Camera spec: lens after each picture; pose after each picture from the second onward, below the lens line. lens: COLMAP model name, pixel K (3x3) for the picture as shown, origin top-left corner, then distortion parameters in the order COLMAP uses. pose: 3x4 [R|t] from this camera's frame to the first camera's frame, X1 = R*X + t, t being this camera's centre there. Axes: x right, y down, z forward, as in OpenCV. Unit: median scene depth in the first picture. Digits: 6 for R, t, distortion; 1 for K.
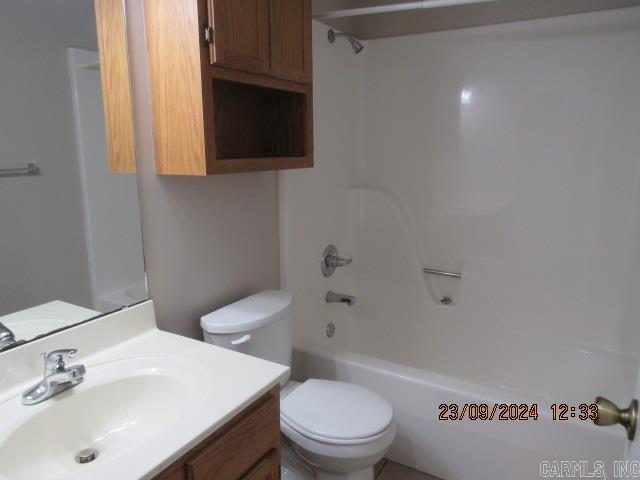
lens RADIAL K [[458.0, 0, 316.5], [0, 458.0, 241.3], [0, 0, 1]] dist [-0.021218, 0.000518]
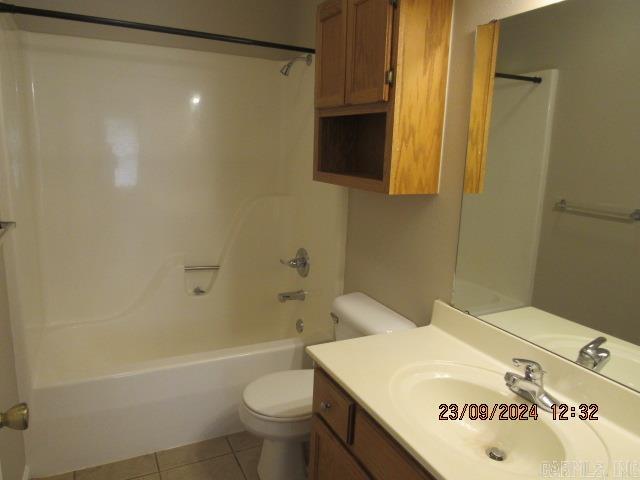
lens RADIAL K [[458.0, 0, 316.5], [0, 458.0, 241.3], [0, 0, 1]] dist [-0.021218, 0.000518]
pose [[-0.547256, 0.141172, -0.824973, 0.947364], [-0.215081, 0.928850, 0.301624, -0.369738], [0.808858, 0.342502, -0.477956, 1.595052]]
